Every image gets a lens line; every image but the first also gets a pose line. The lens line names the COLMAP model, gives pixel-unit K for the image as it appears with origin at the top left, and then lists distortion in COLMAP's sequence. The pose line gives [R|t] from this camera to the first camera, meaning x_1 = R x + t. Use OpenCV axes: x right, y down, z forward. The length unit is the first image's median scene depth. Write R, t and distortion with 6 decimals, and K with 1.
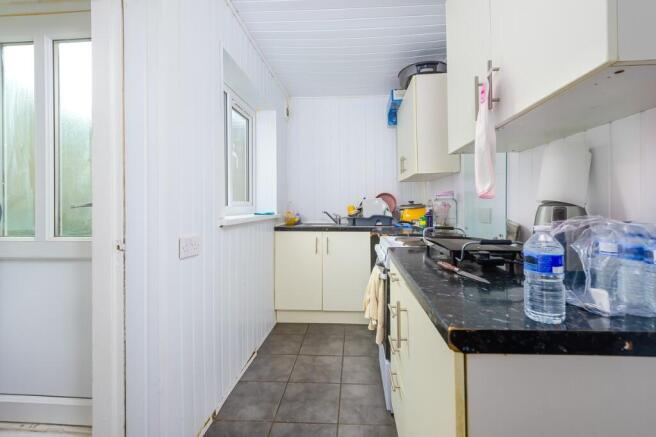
lens RADIAL K [[298.7, 0, 329.8], [0, 298.7, 206.5], [0, 0, 1]] dist [0.000971, -0.000448]
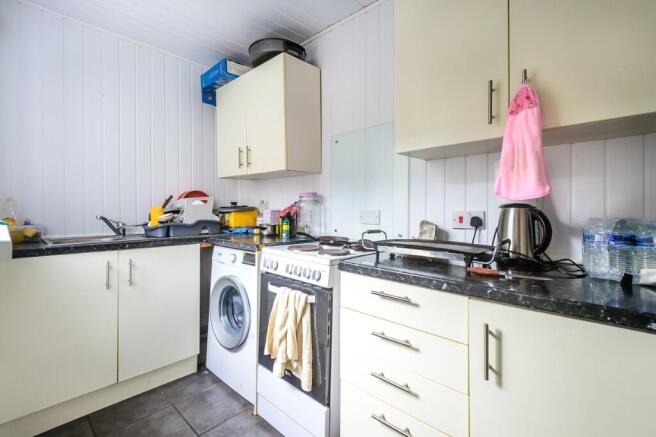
lens RADIAL K [[298.7, 0, 329.4], [0, 298.7, 211.6], [0, 0, 1]] dist [0.000971, -0.000448]
pose [[0.604269, -0.005834, 0.796759, -0.245428], [-0.000621, 0.999969, 0.007794, 0.000994], [-0.796780, -0.005204, 0.604247, 0.305002]]
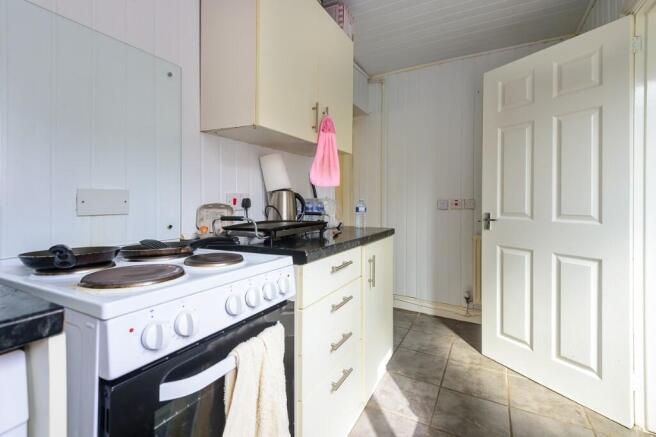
lens RADIAL K [[298.7, 0, 325.8], [0, 298.7, 199.1], [0, 0, 1]] dist [0.000971, -0.000448]
pose [[-0.918717, 0.004745, 0.394888, -0.054852], [0.004031, 0.999988, -0.002638, 0.016086], [-0.394896, -0.000832, -0.918725, 0.857566]]
